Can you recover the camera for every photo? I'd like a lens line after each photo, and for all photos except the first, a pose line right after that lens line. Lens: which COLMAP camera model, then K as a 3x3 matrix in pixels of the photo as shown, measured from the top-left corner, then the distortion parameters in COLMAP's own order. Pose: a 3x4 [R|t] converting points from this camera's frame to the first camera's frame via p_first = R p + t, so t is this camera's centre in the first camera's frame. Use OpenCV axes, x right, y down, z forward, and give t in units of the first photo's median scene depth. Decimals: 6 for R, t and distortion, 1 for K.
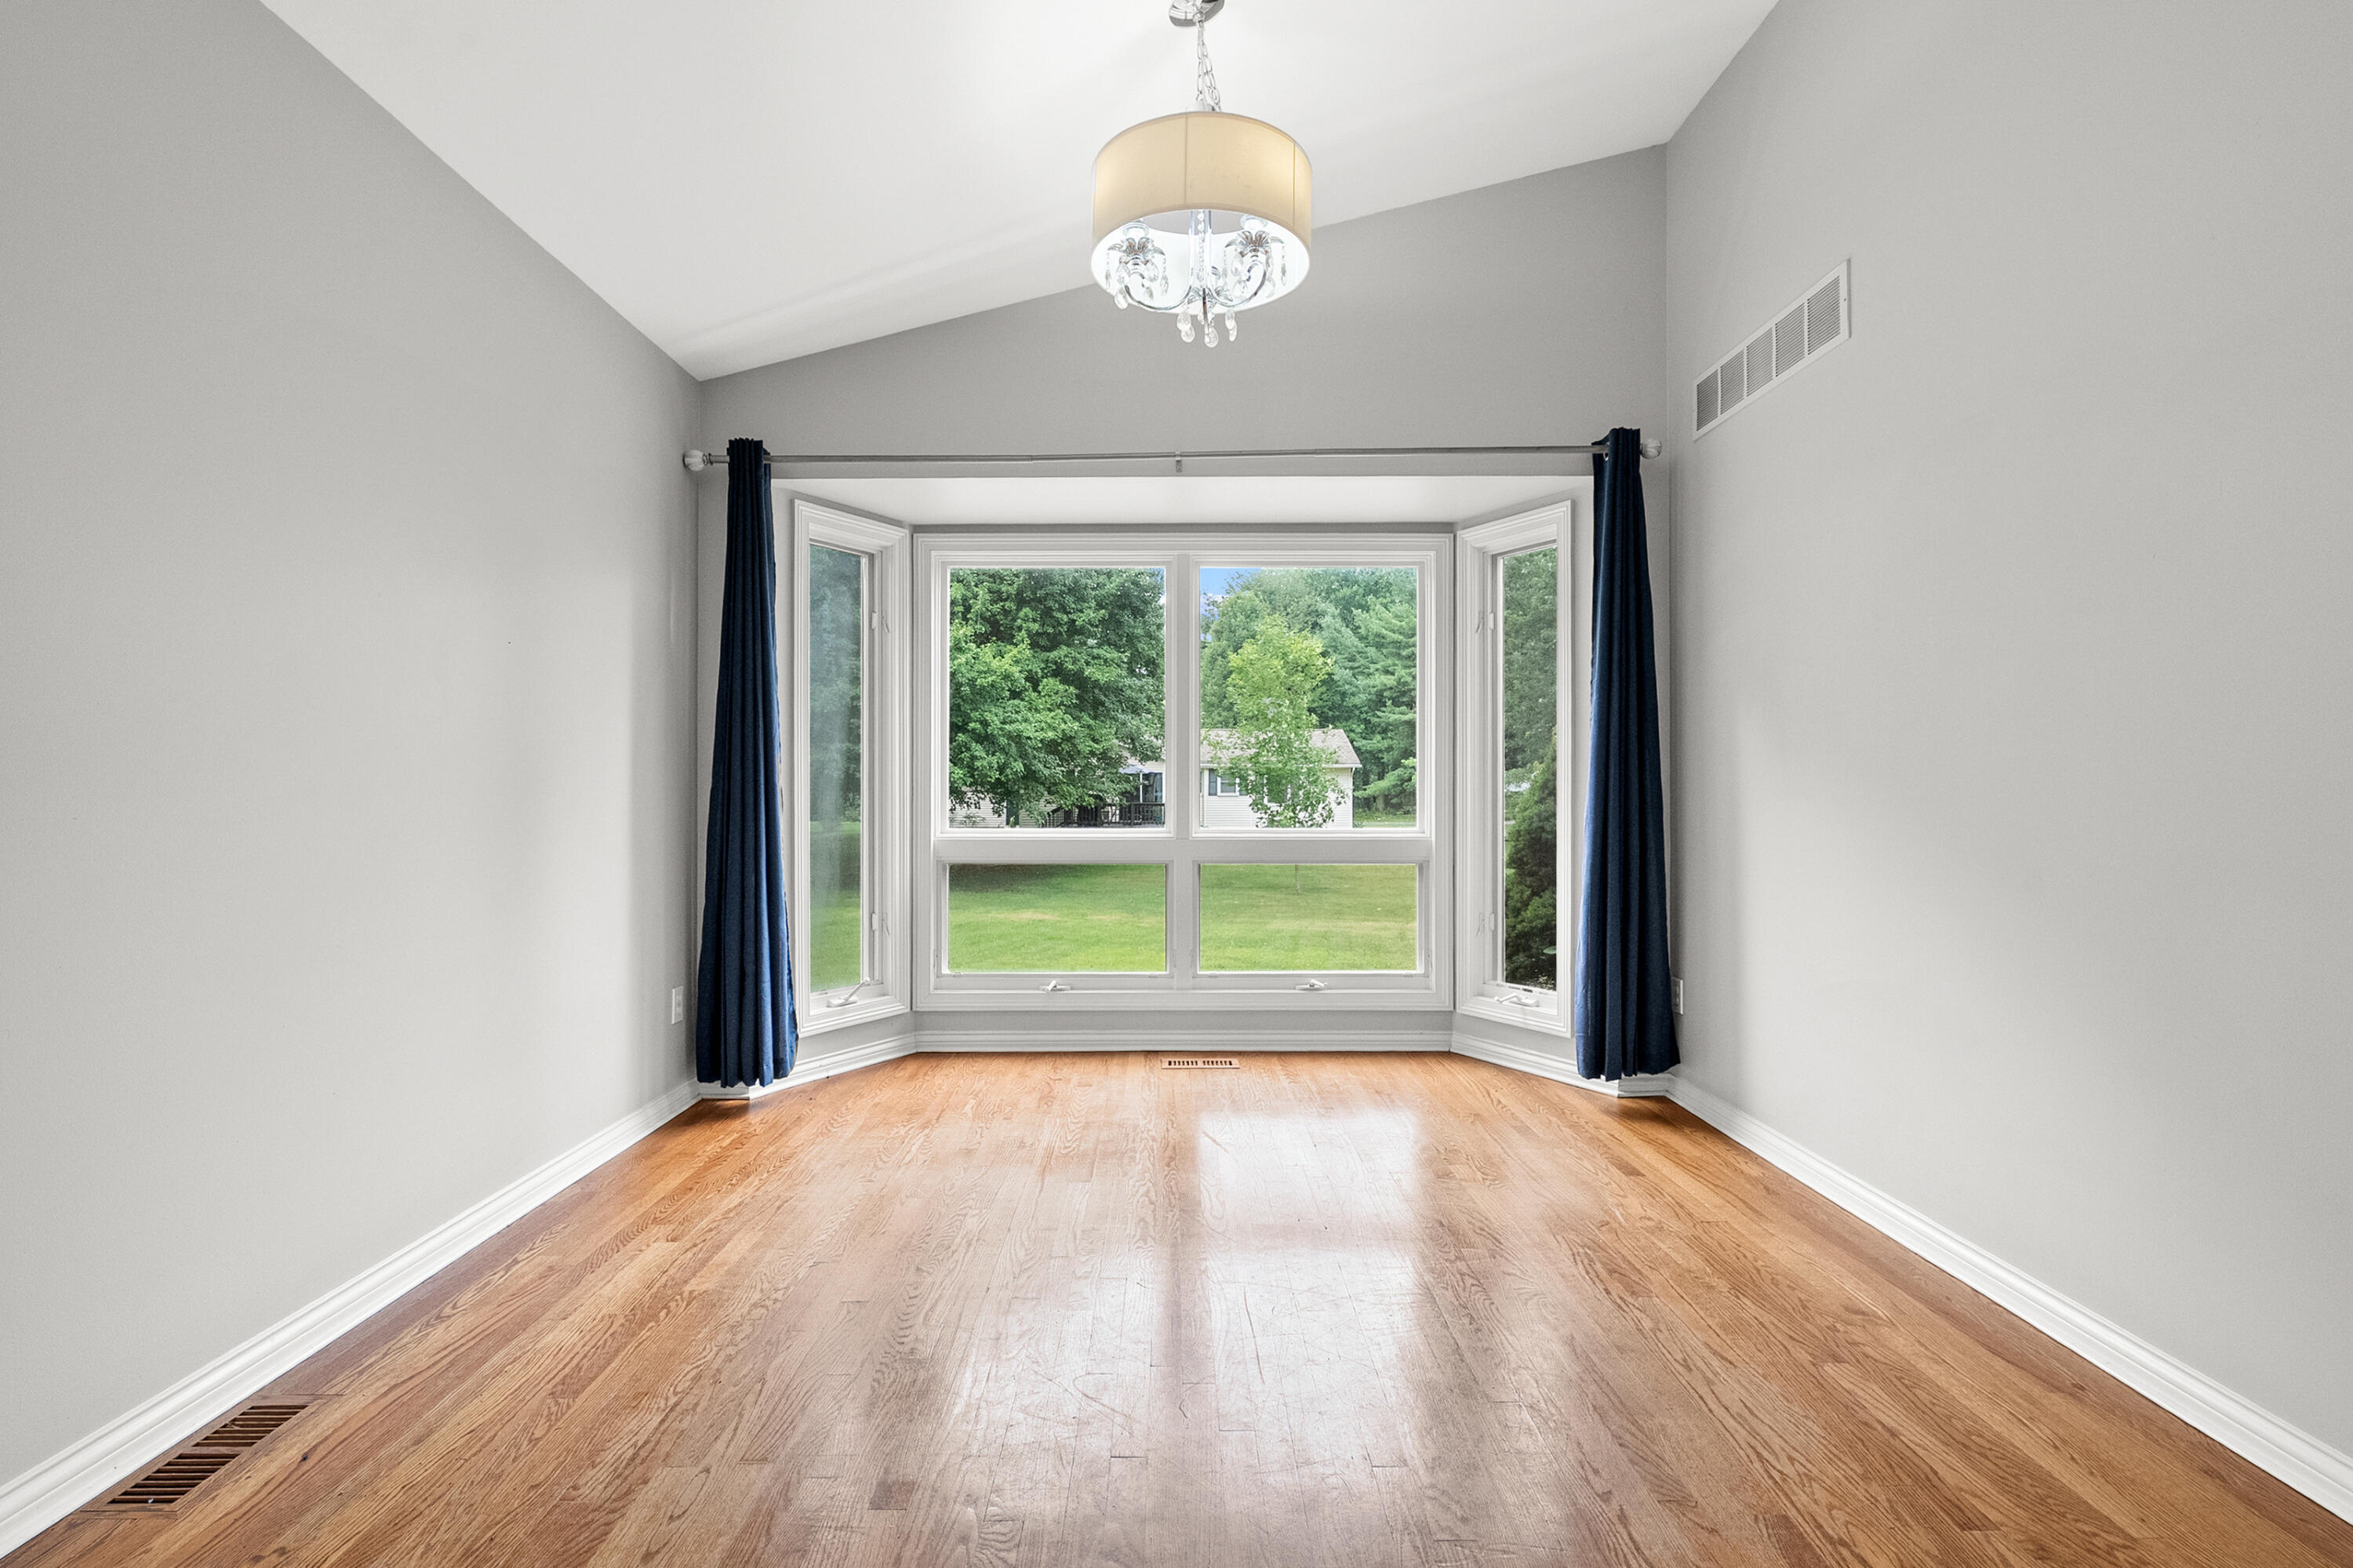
lens RADIAL K [[1067.7, 0, 1162.5], [0, 1067.7, 795.1], [0, 0, 1]] dist [-0.001906, -0.000141]
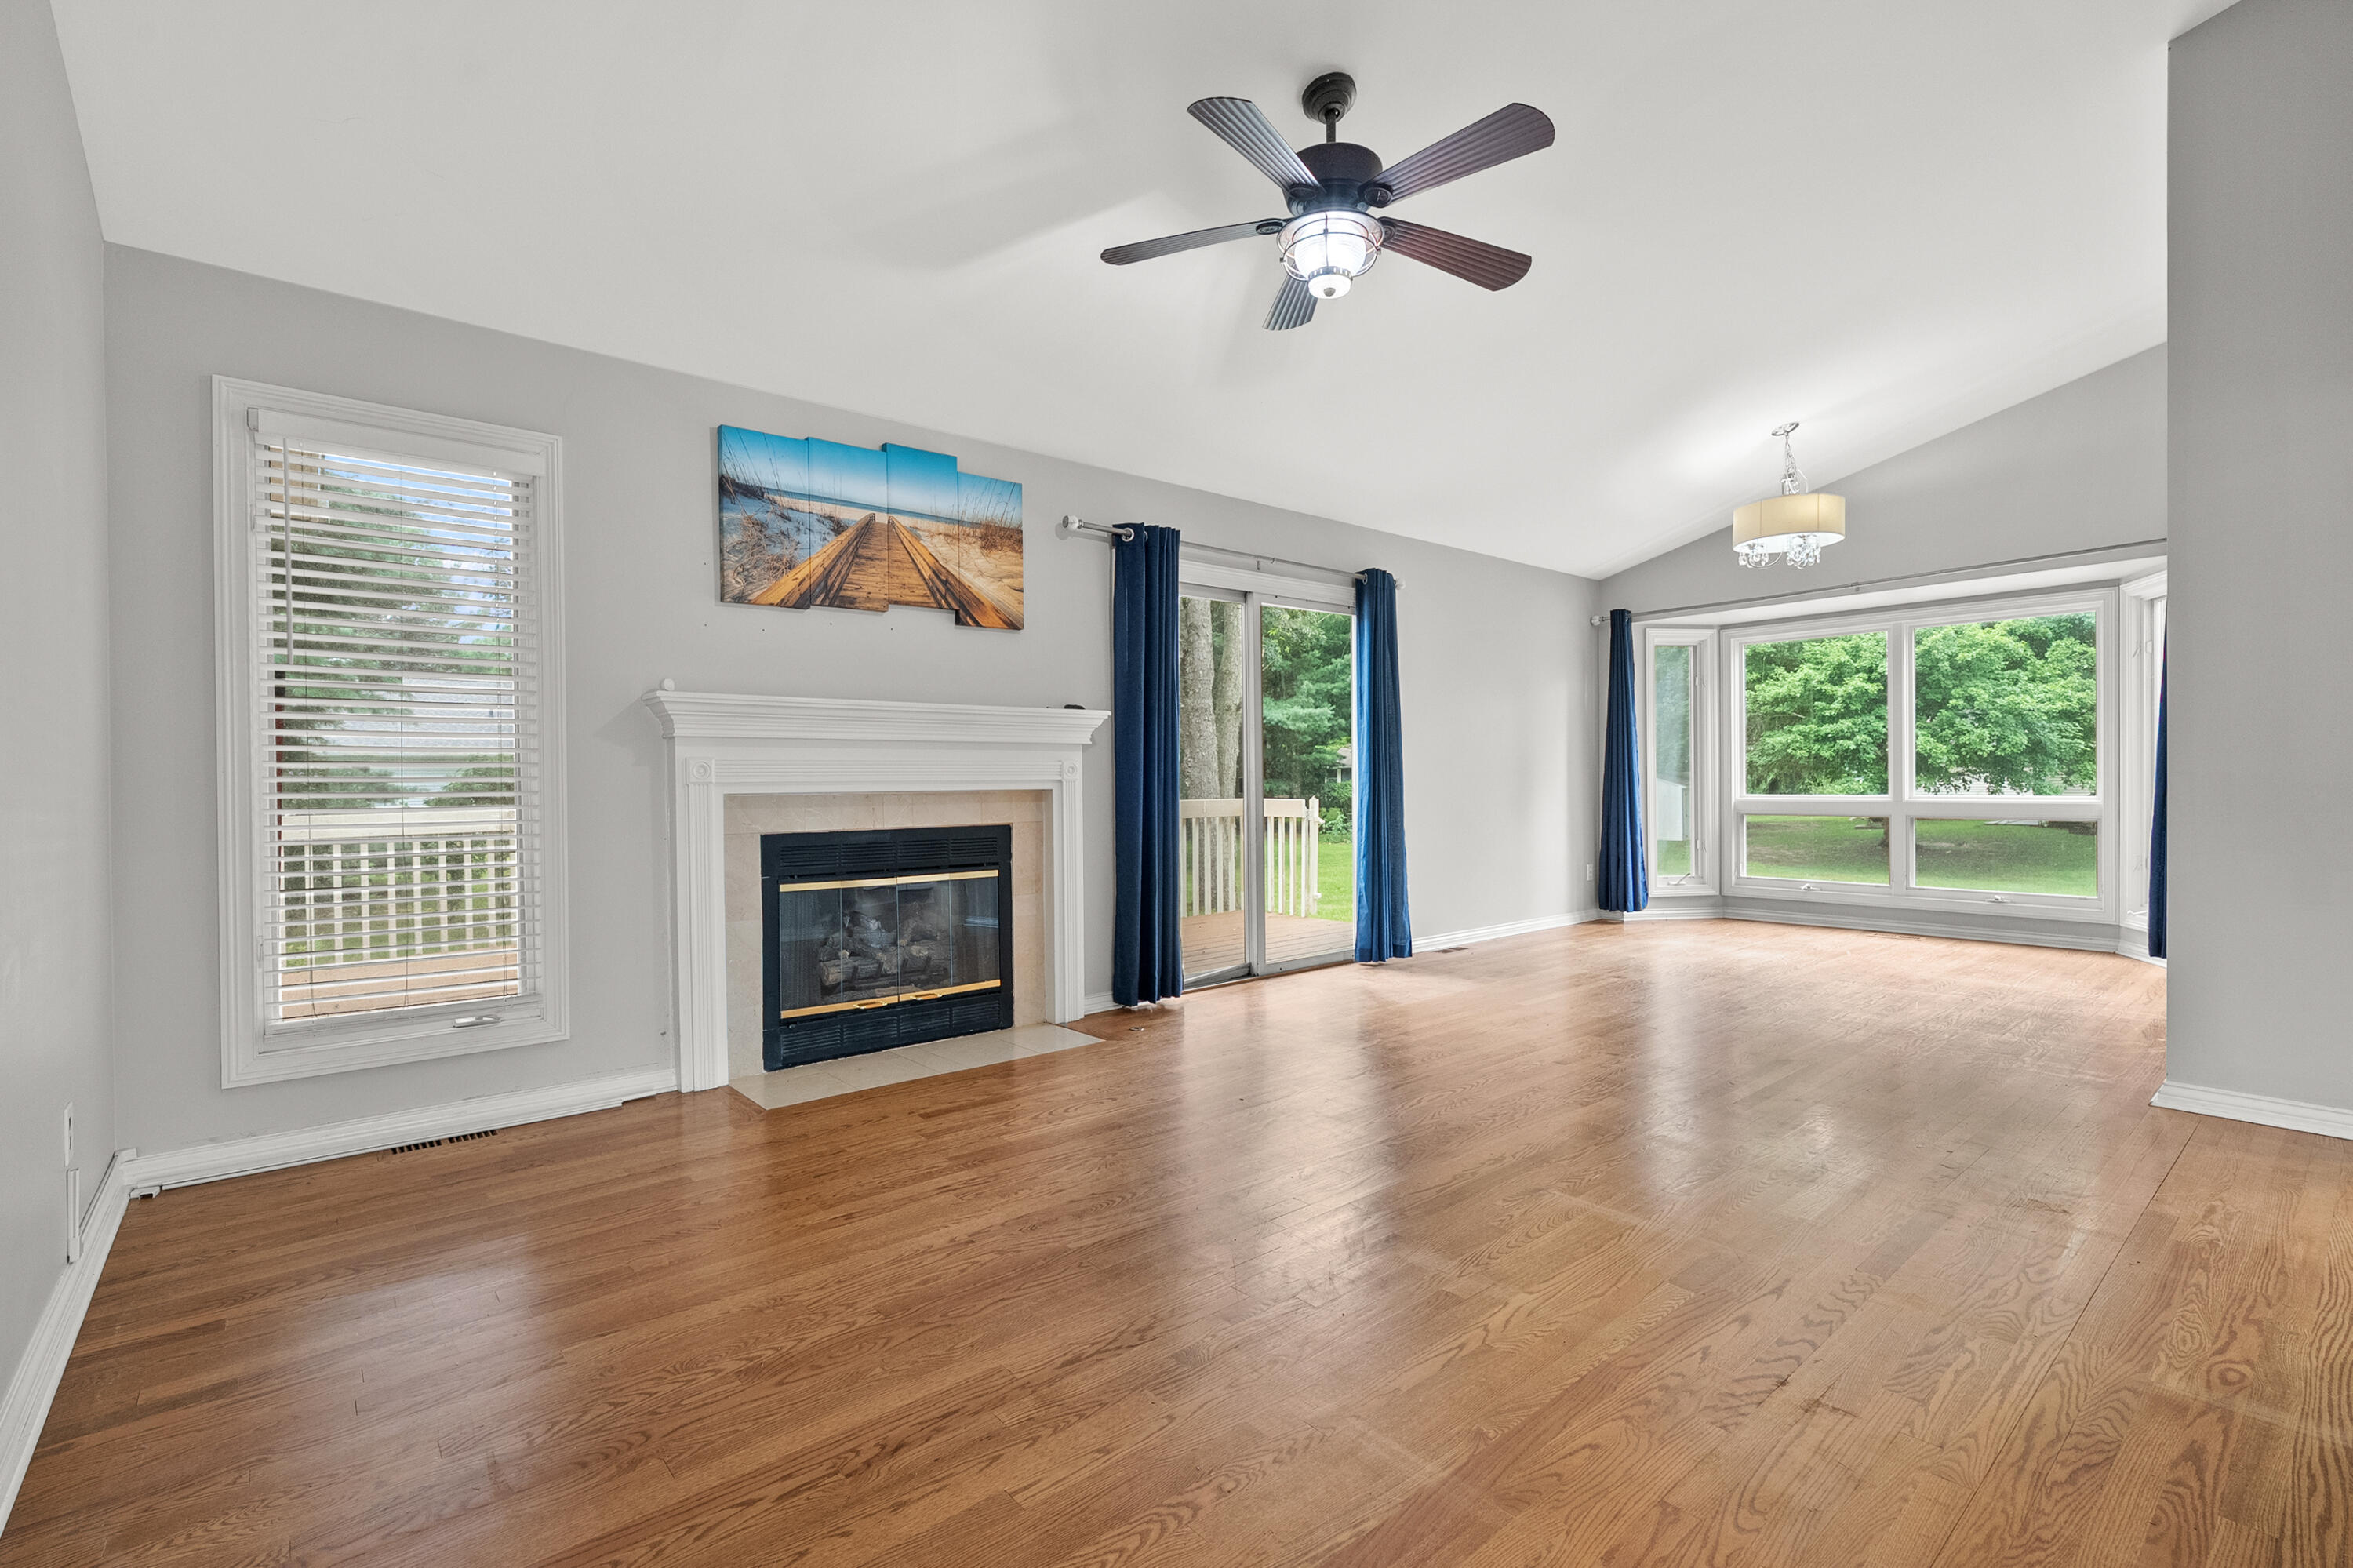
lens RADIAL K [[1067.7, 0, 1166.3], [0, 1067.7, 782.5], [0, 0, 1]] dist [-0.001906, -0.000141]
pose [[0.641008, -0.003270, -0.767528, 0.550780], [0.007954, 0.999966, 0.002383, 0.000540], [0.767493, -0.007632, 0.641011, -0.877871]]
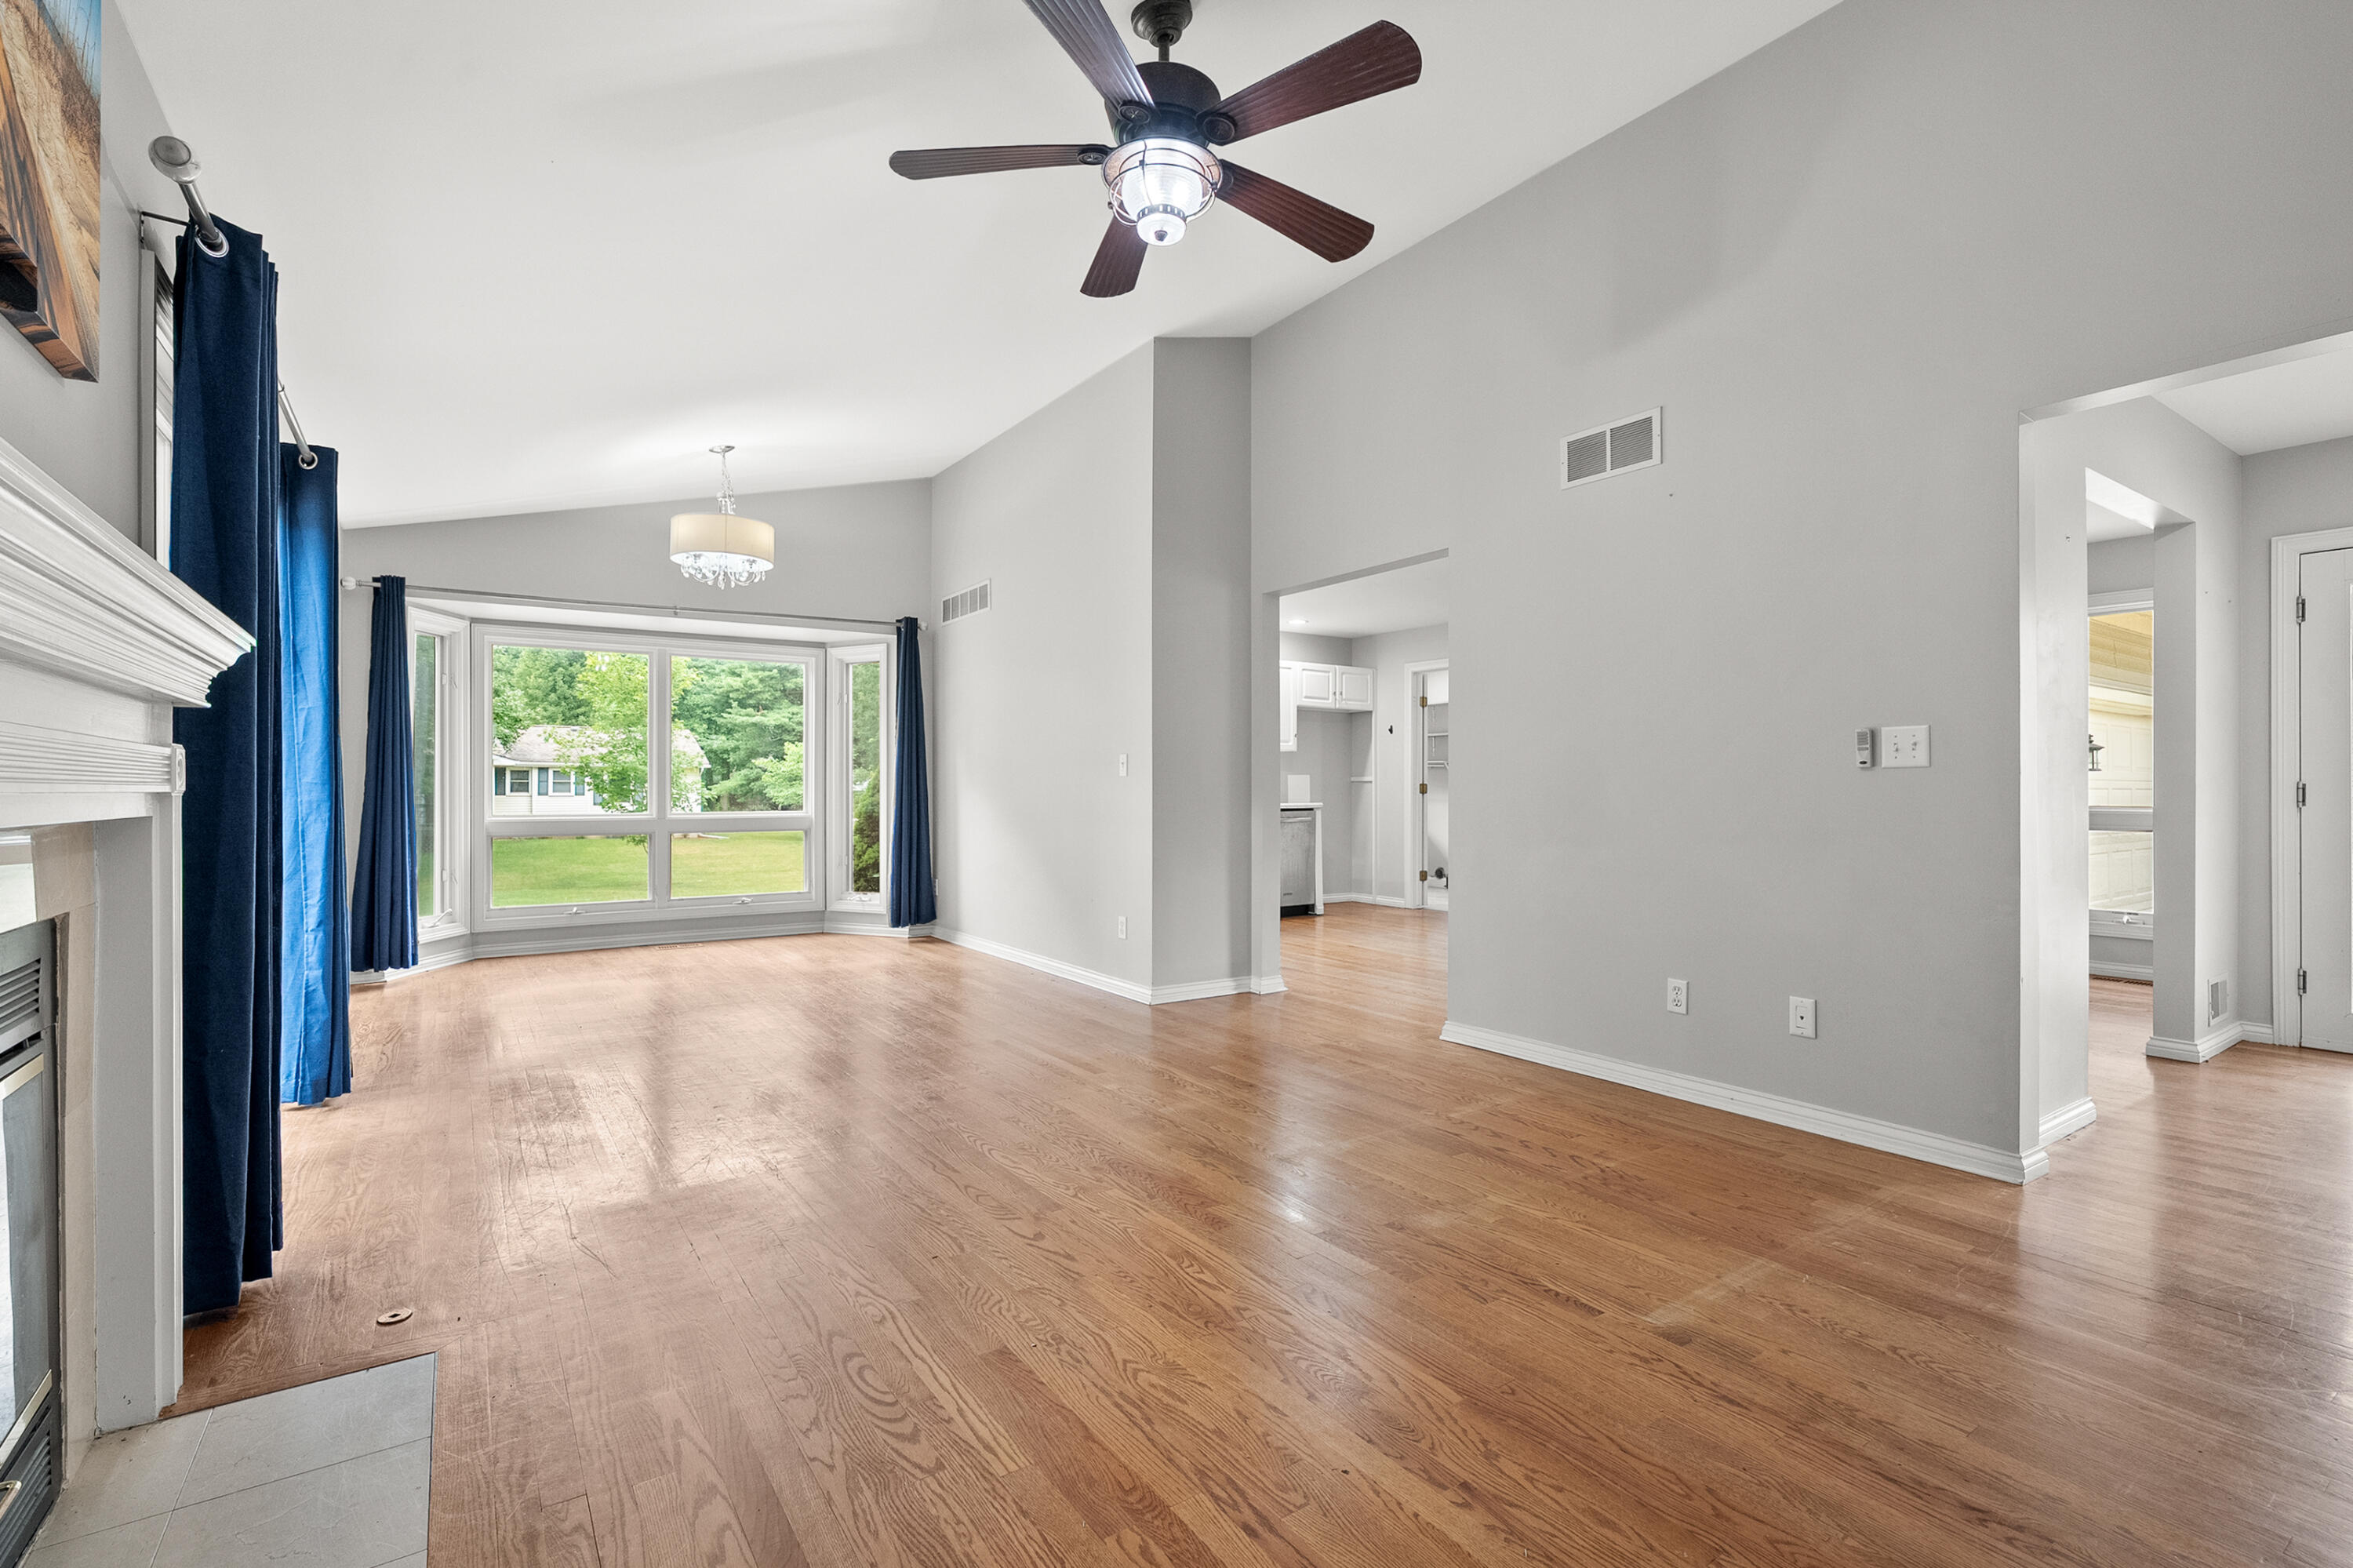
lens RADIAL K [[1067.7, 0, 1178.1], [0, 1067.7, 789.9], [0, 0, 1]] dist [-0.001906, -0.000141]
pose [[0.819166, 0.000953, 0.573556, -0.280466], [0.001525, 0.999991, -0.003840, 0.002820], [-0.573555, 0.004021, 0.819158, -0.844103]]
